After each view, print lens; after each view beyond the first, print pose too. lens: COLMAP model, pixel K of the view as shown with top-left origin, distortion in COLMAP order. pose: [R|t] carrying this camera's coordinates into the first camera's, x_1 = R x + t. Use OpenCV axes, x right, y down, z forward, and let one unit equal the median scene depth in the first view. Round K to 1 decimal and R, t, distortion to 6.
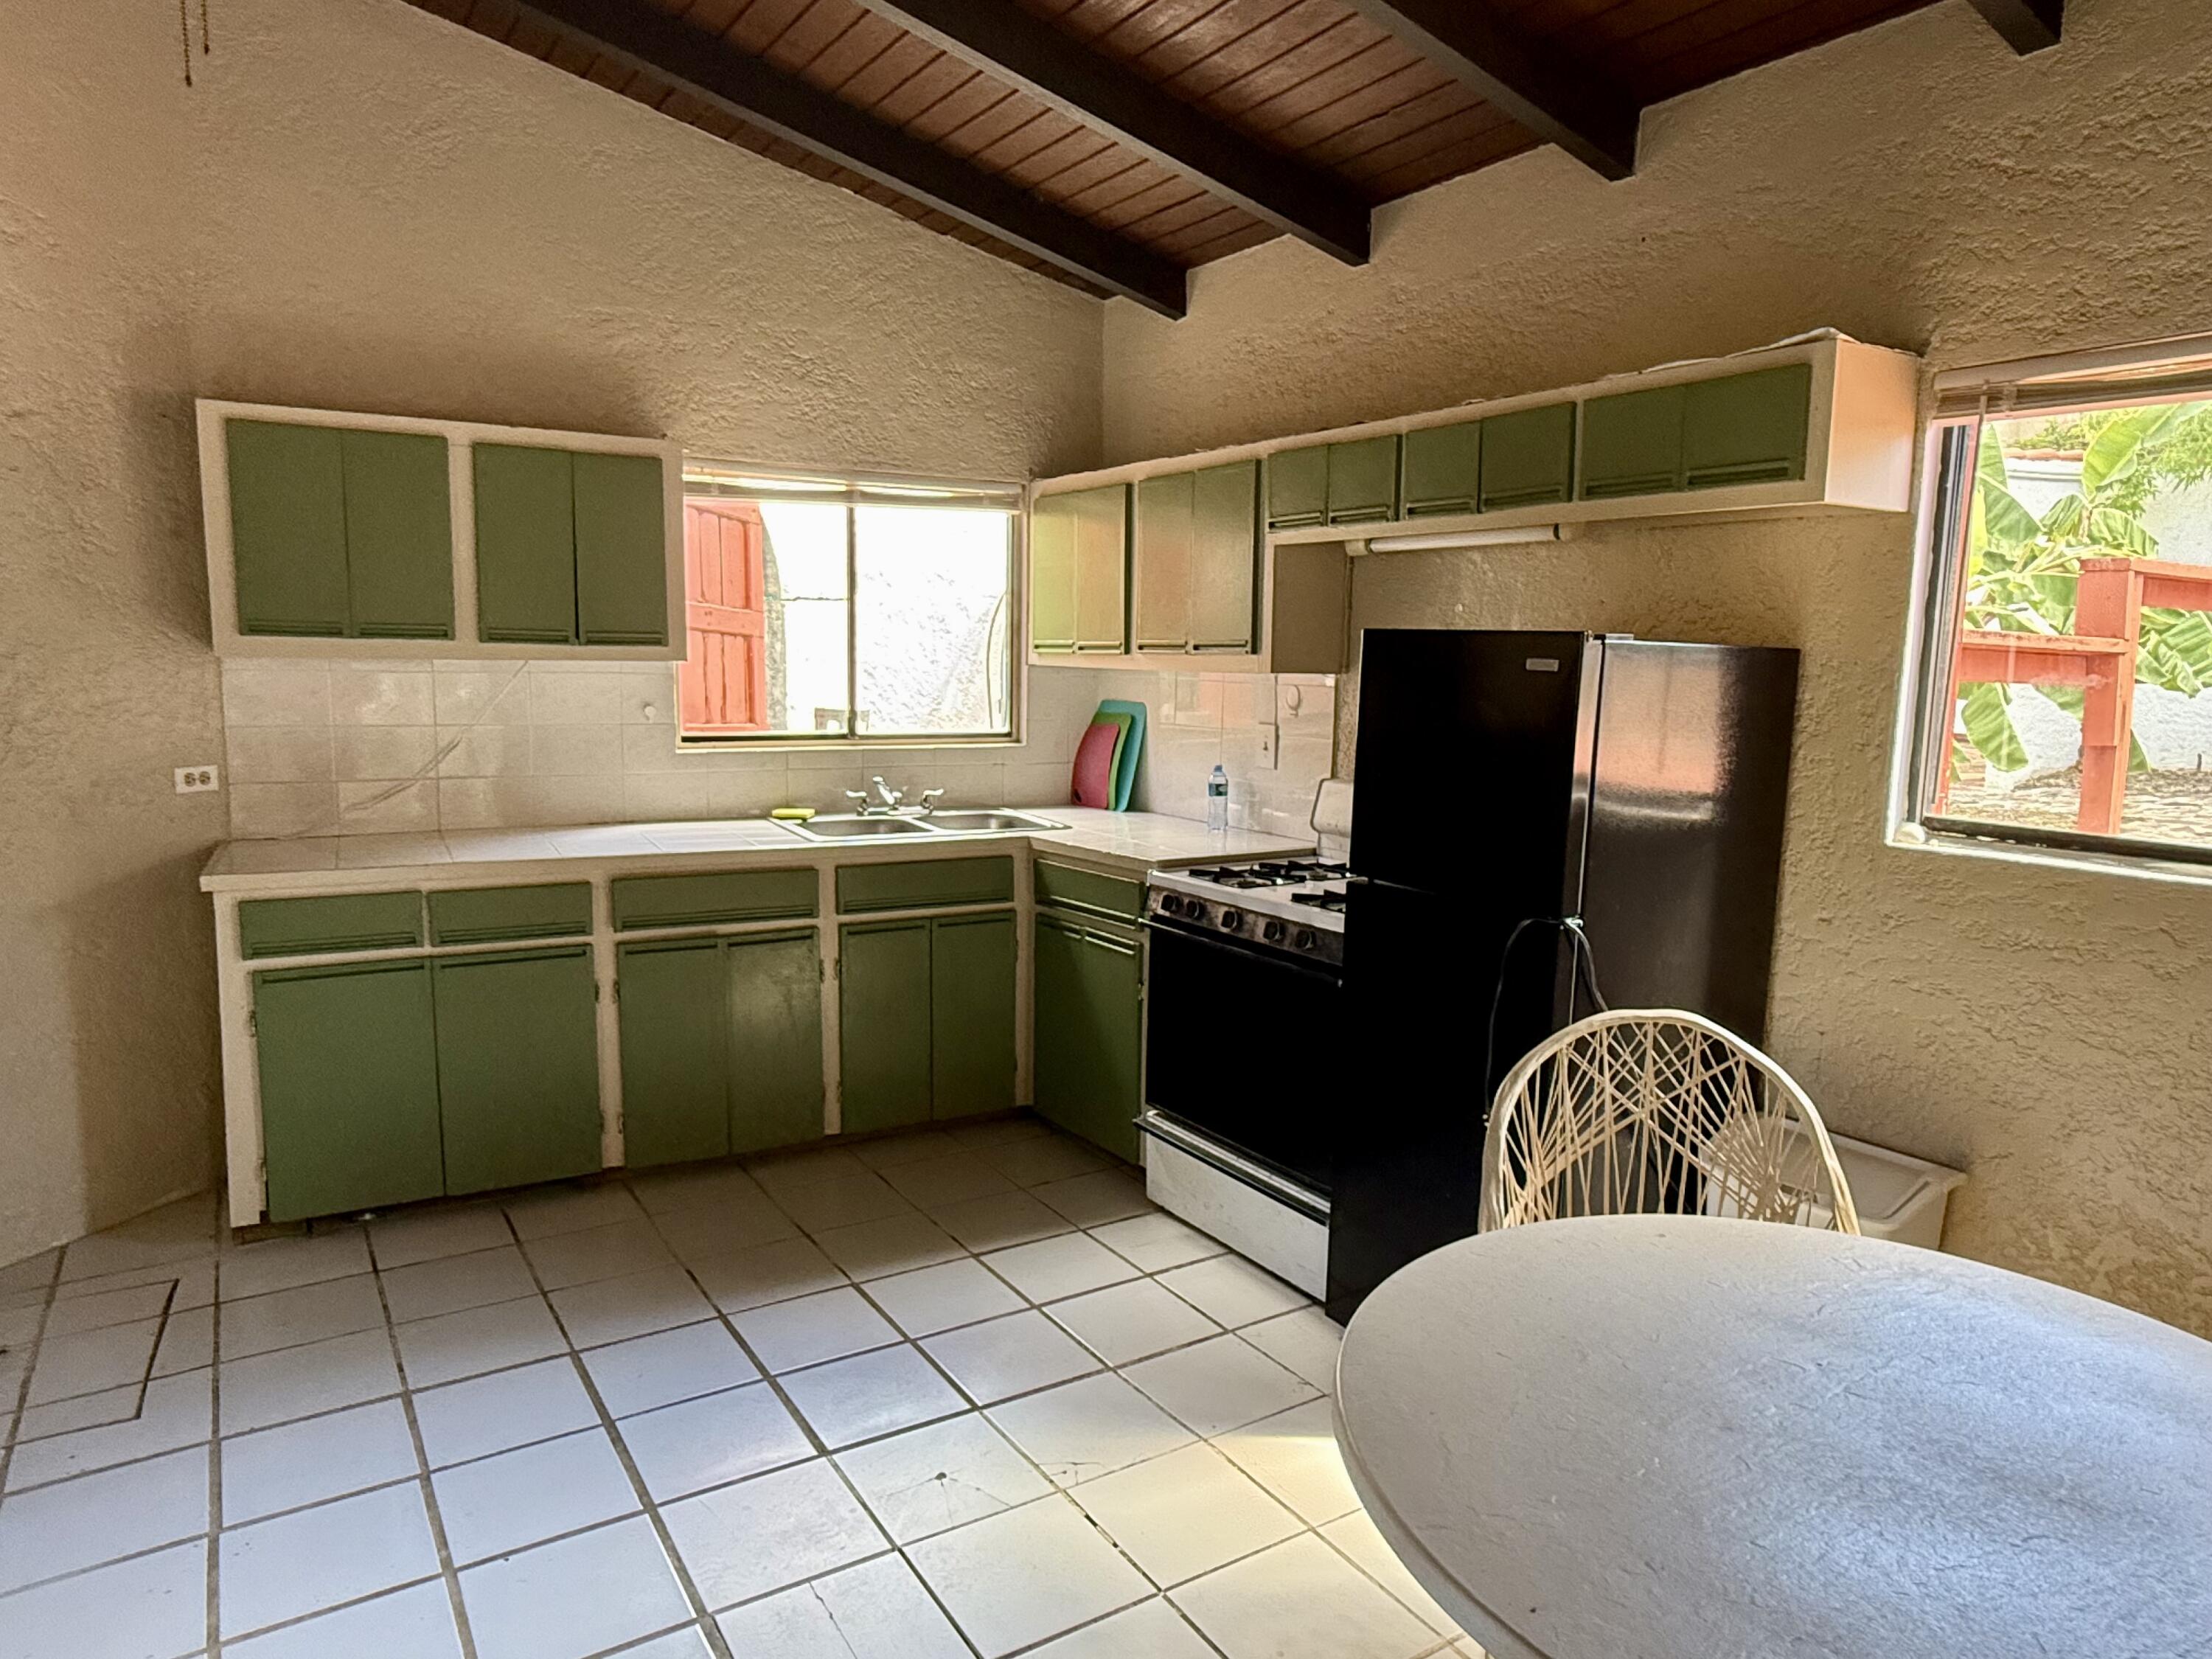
lens RADIAL K [[1376.4, 0, 1106.0], [0, 1376.4, 829.5], [0, 0, 1]] dist [0.024858, -0.000671]
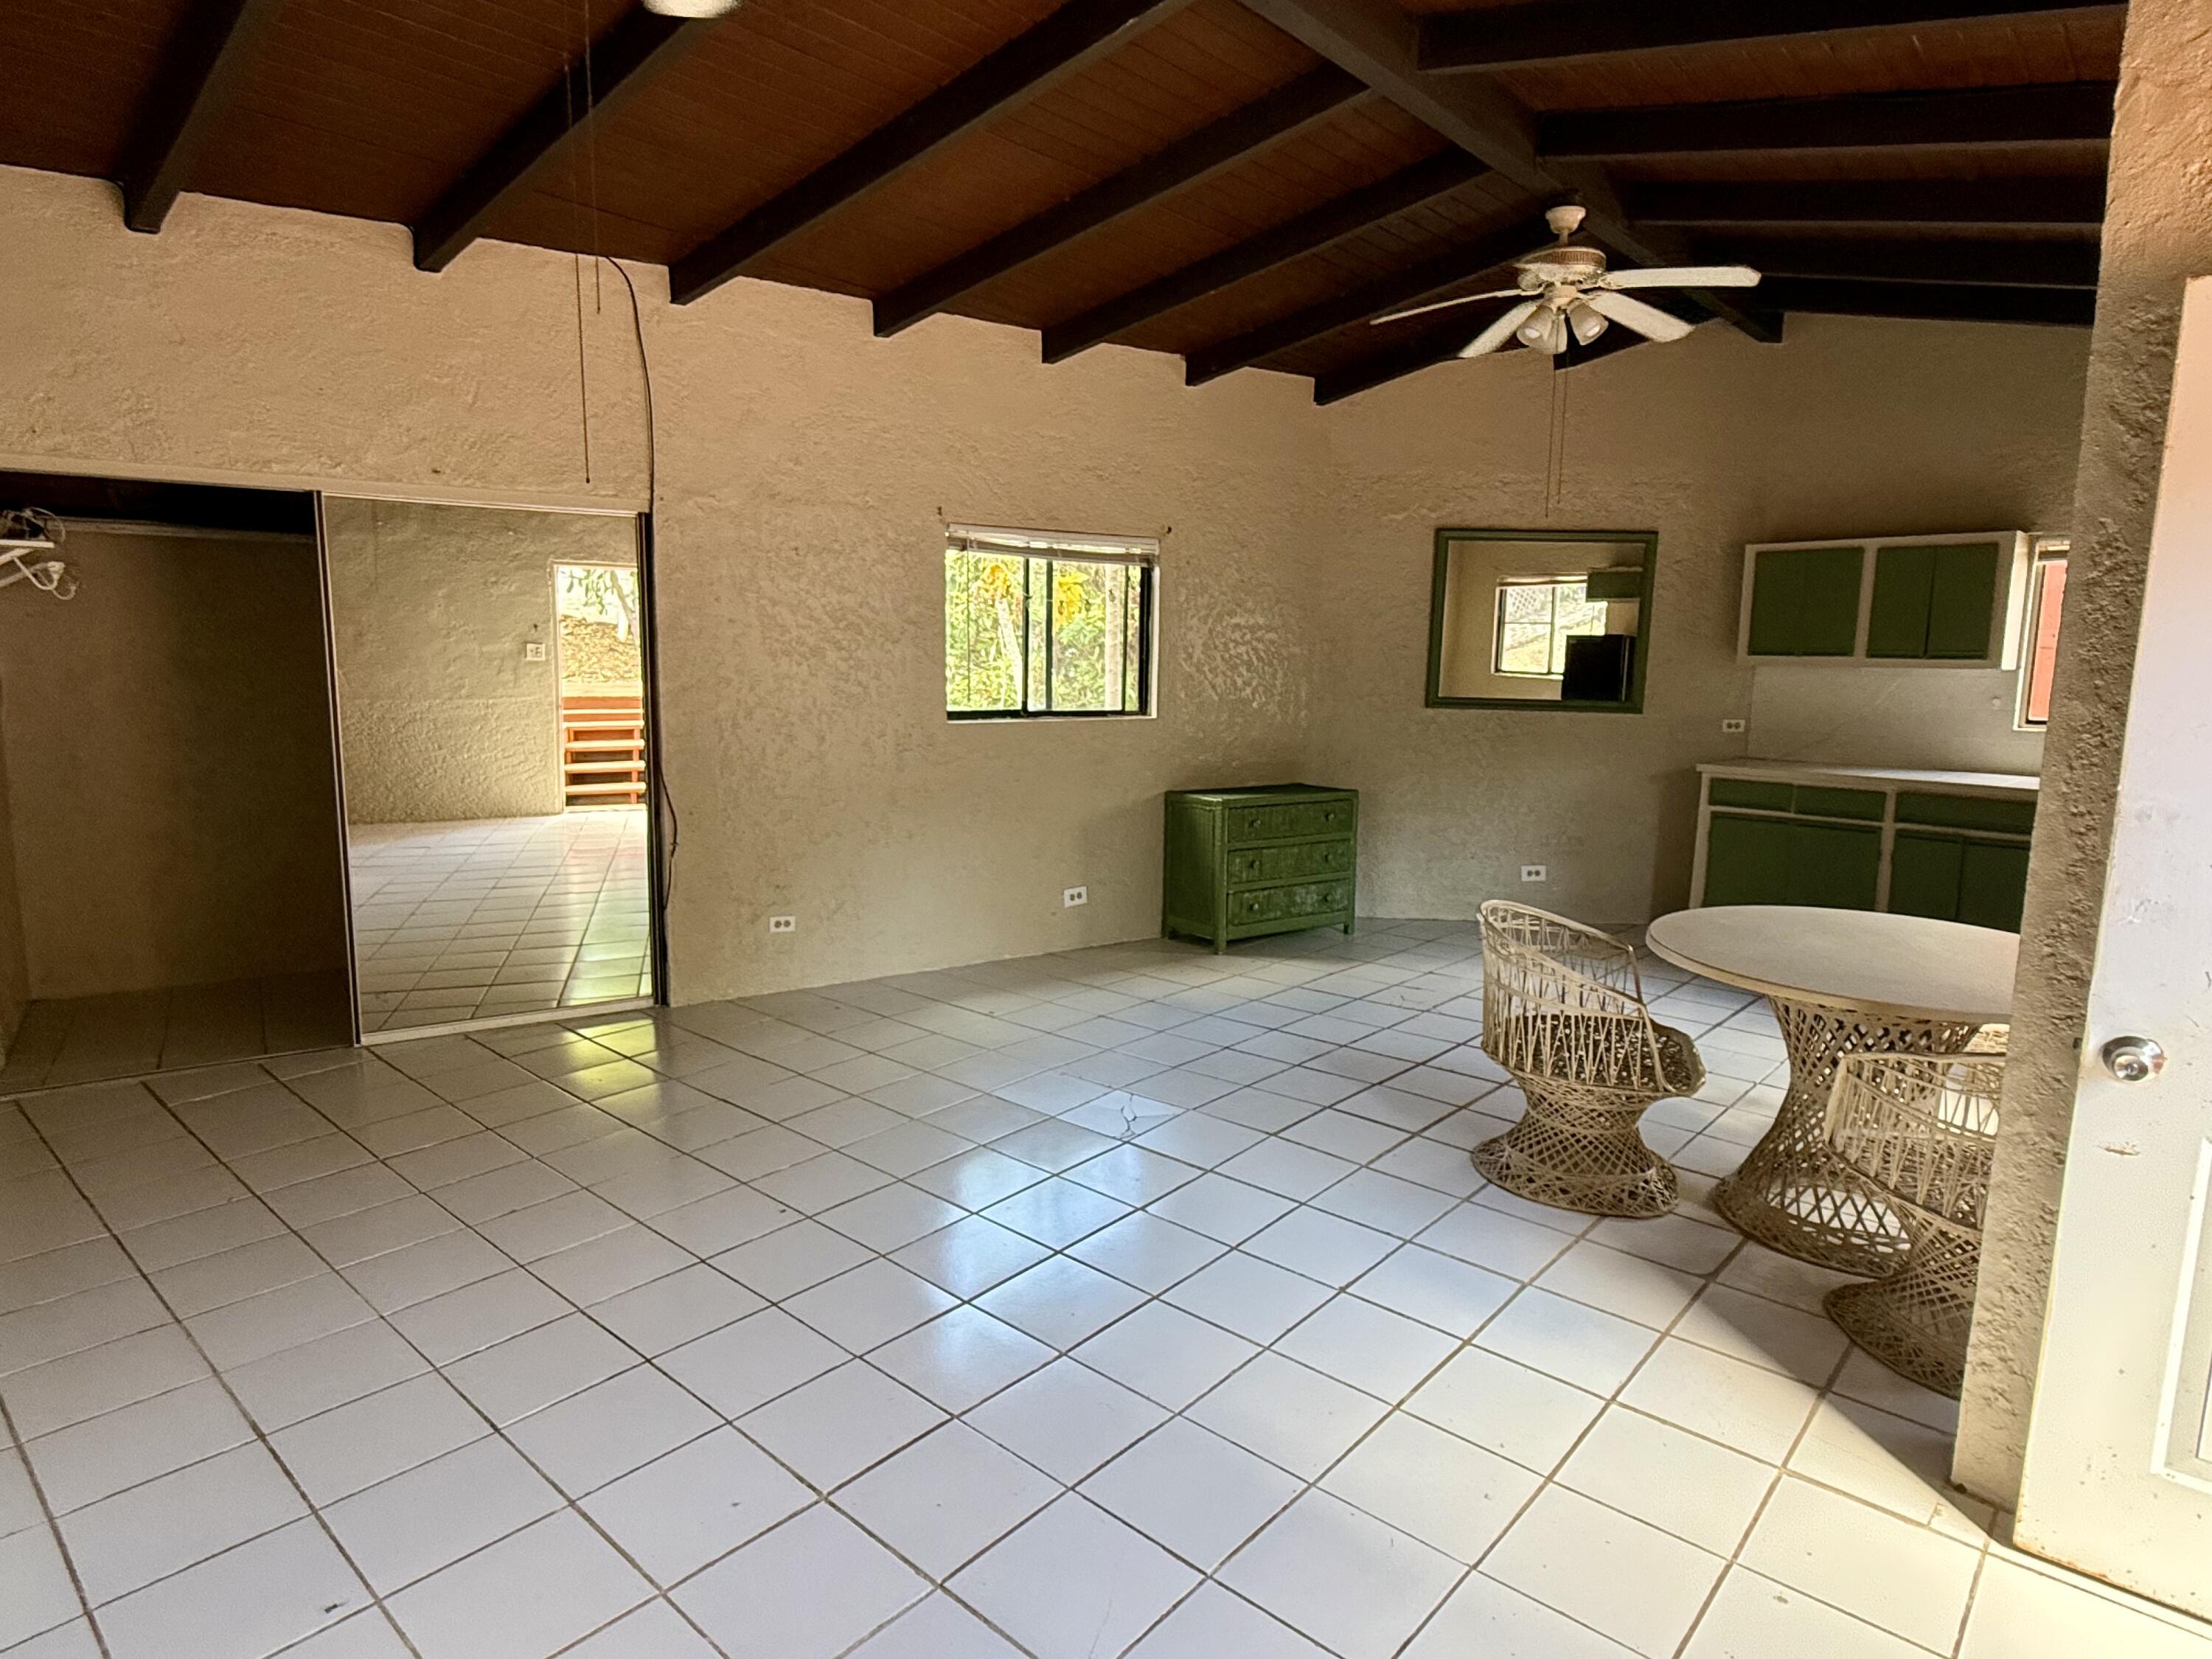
lens RADIAL K [[1235.1, 0, 1106.0], [0, 1235.1, 829.5], [0, 0, 1]] dist [0.004901, 0.001075]
pose [[0.260768, 0.121320, -0.957748, 0.875730], [-0.133904, 0.987028, 0.088571, 0.077286], [0.956070, 0.105149, 0.273631, -0.372078]]
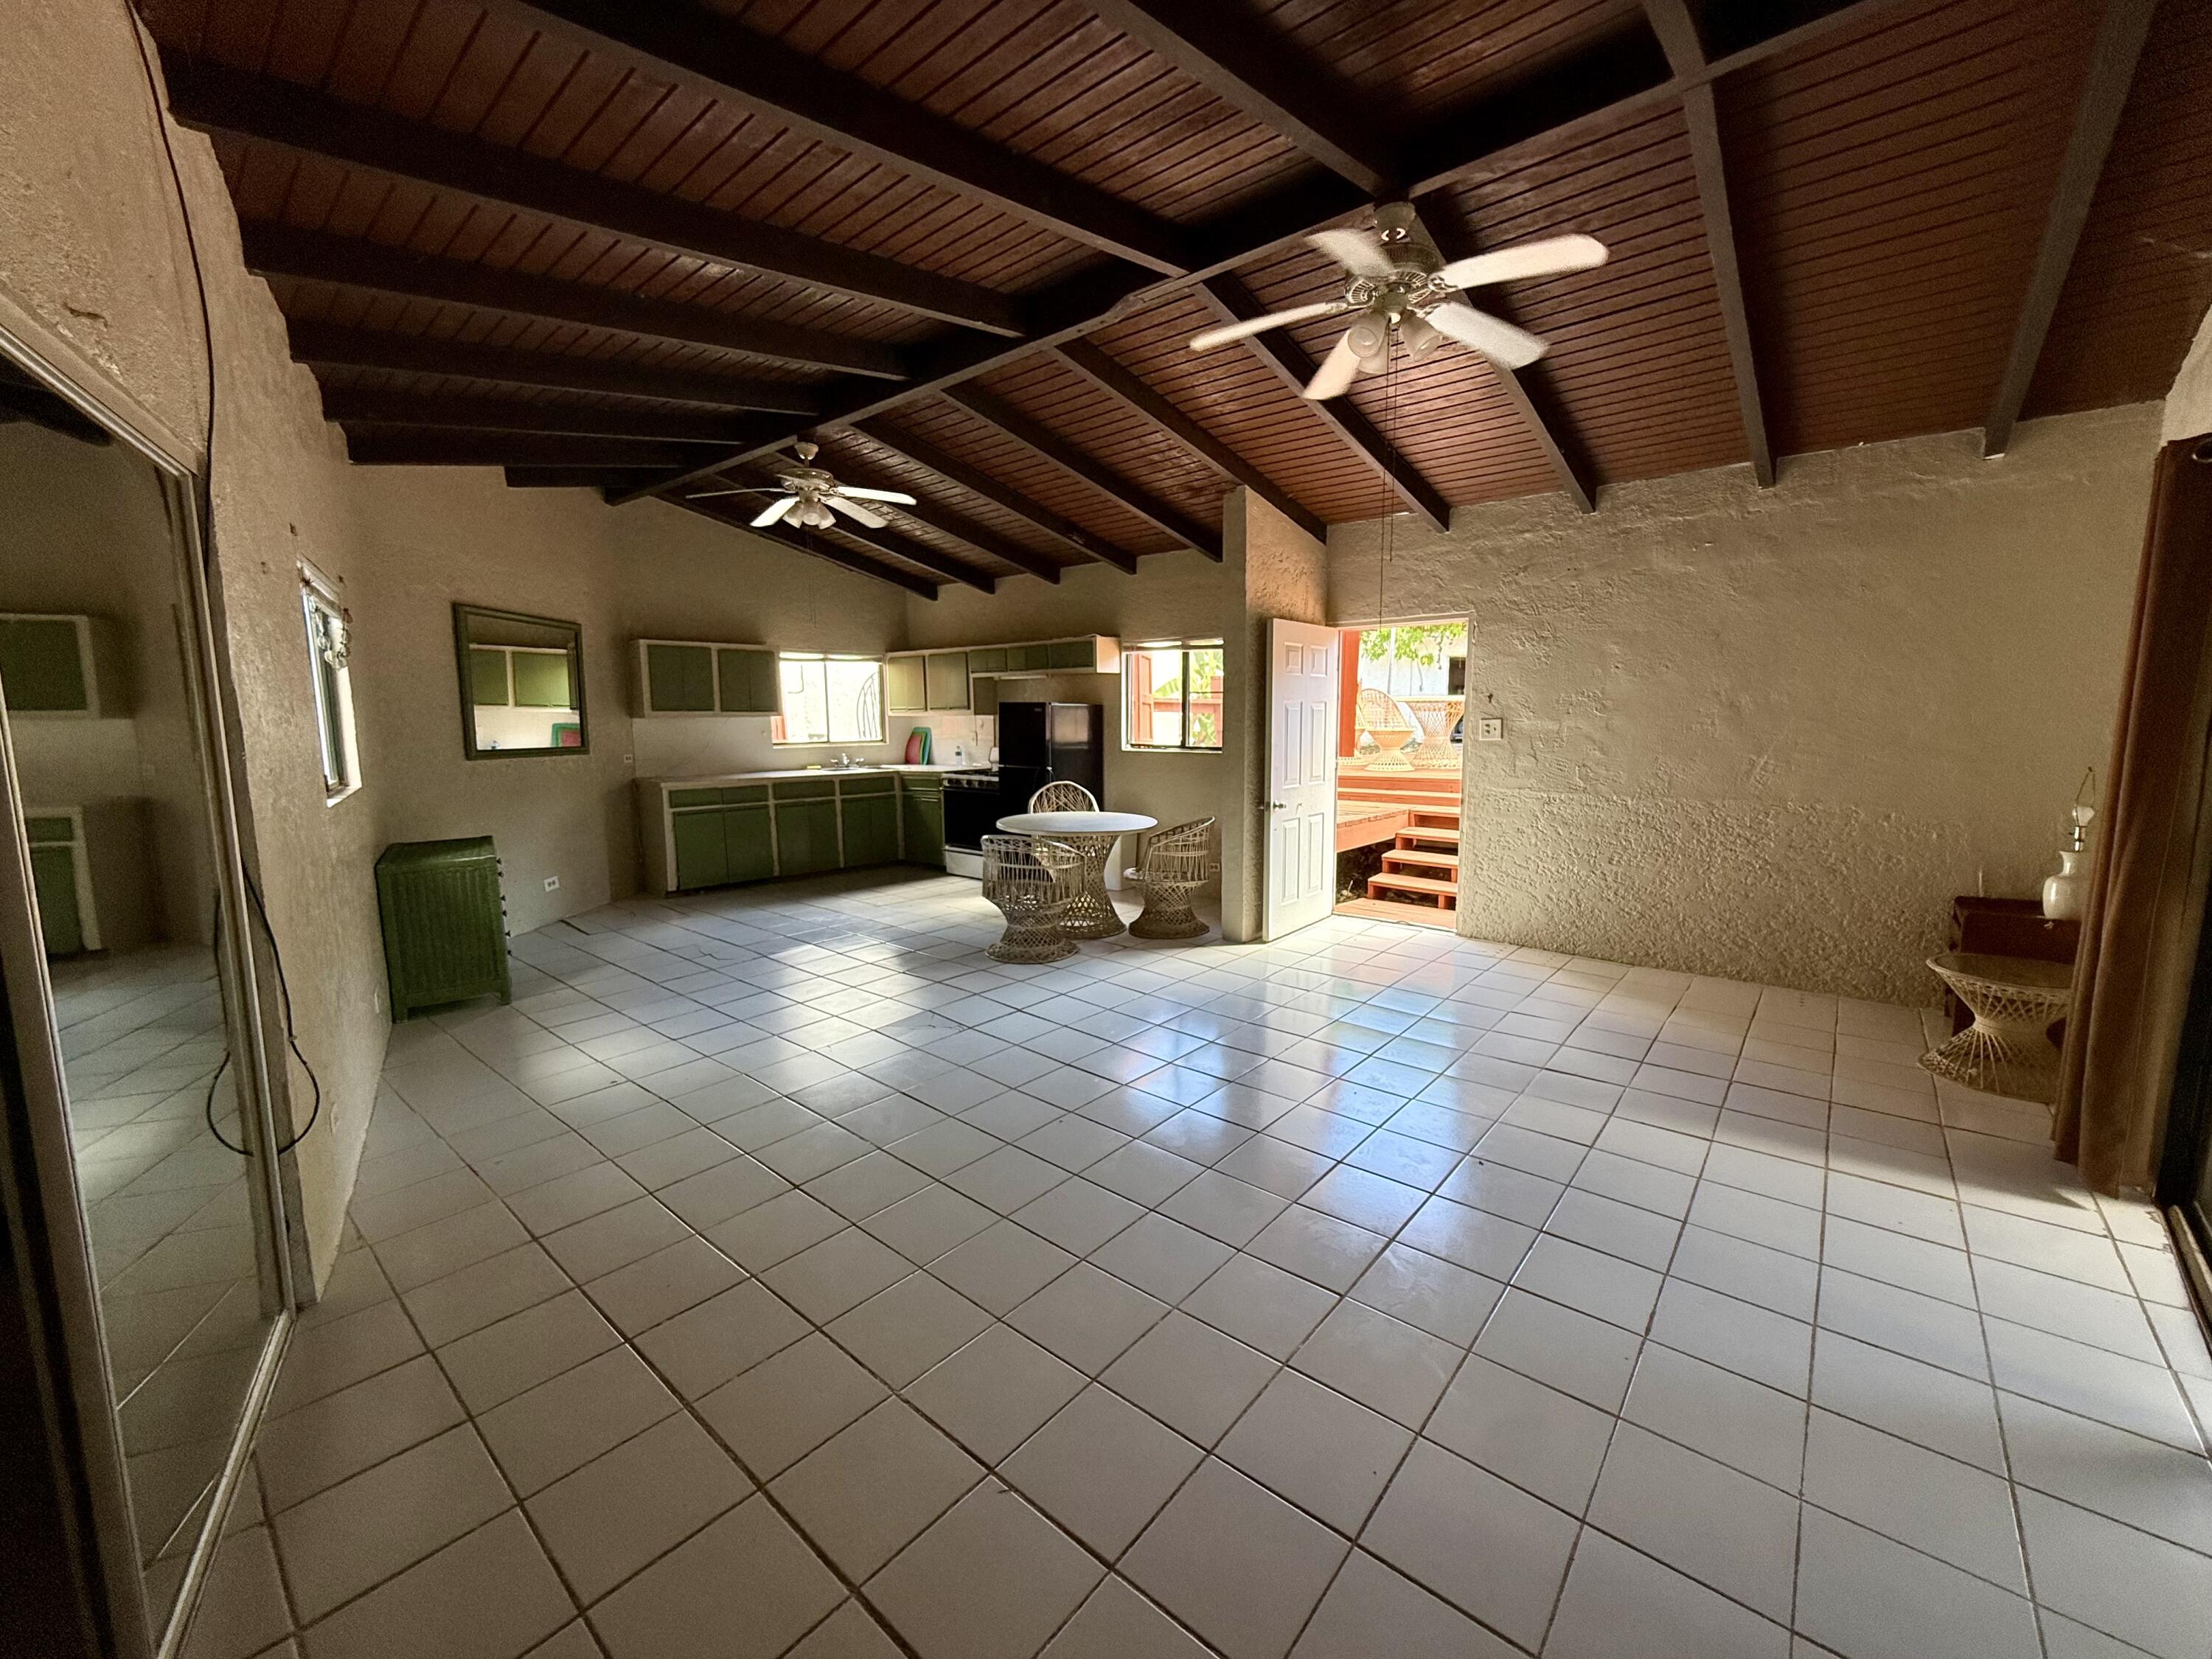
lens RADIAL K [[874.4, 0, 1106.0], [0, 874.4, 829.5], [0, 0, 1]] dist [0.000135, -0.000193]
pose [[0.958609, -0.060422, 0.278242, -0.185496], [0.059960, 0.998149, 0.010177, 0.165948], [-0.278342, 0.006928, 0.960457, -1.160623]]
